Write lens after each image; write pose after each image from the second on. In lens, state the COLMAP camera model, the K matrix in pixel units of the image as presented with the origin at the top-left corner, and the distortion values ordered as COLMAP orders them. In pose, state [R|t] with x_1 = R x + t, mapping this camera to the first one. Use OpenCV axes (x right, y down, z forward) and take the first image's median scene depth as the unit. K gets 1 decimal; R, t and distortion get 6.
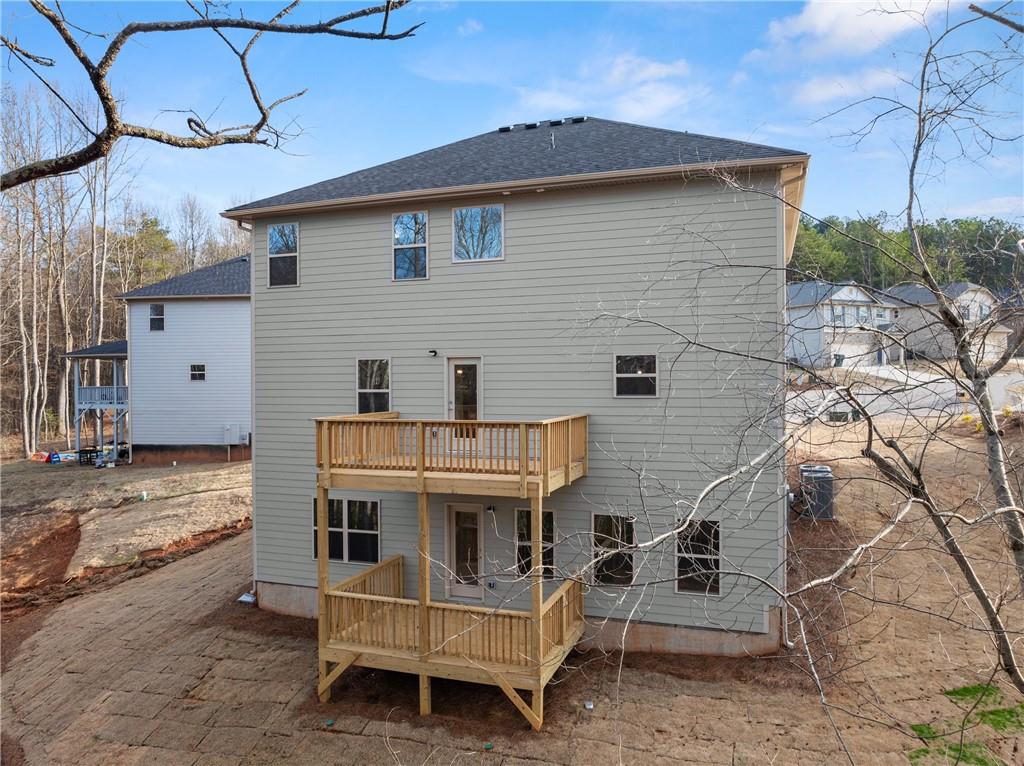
lens RADIAL K [[716.0, 0, 511.5], [0, 716.0, 379.4], [0, 0, 1]] dist [-0.036513, 0.005464]
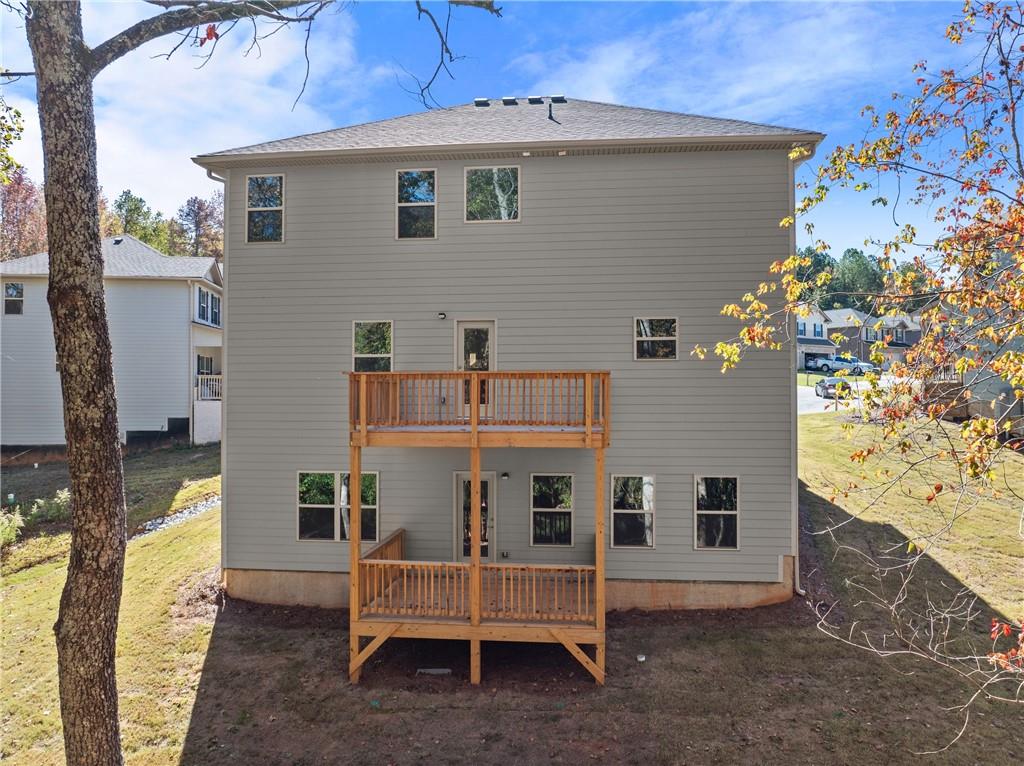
lens RADIAL K [[721.2, 0, 512.0], [0, 721.2, 383.0], [0, 0, 1]] dist [-0.035937, 0.001945]
pose [[0.974868, 0.009911, 0.222564, -0.255173], [-0.005767, 0.999798, -0.019258, 0.078769], [-0.222710, 0.017491, 0.974728, 0.041476]]
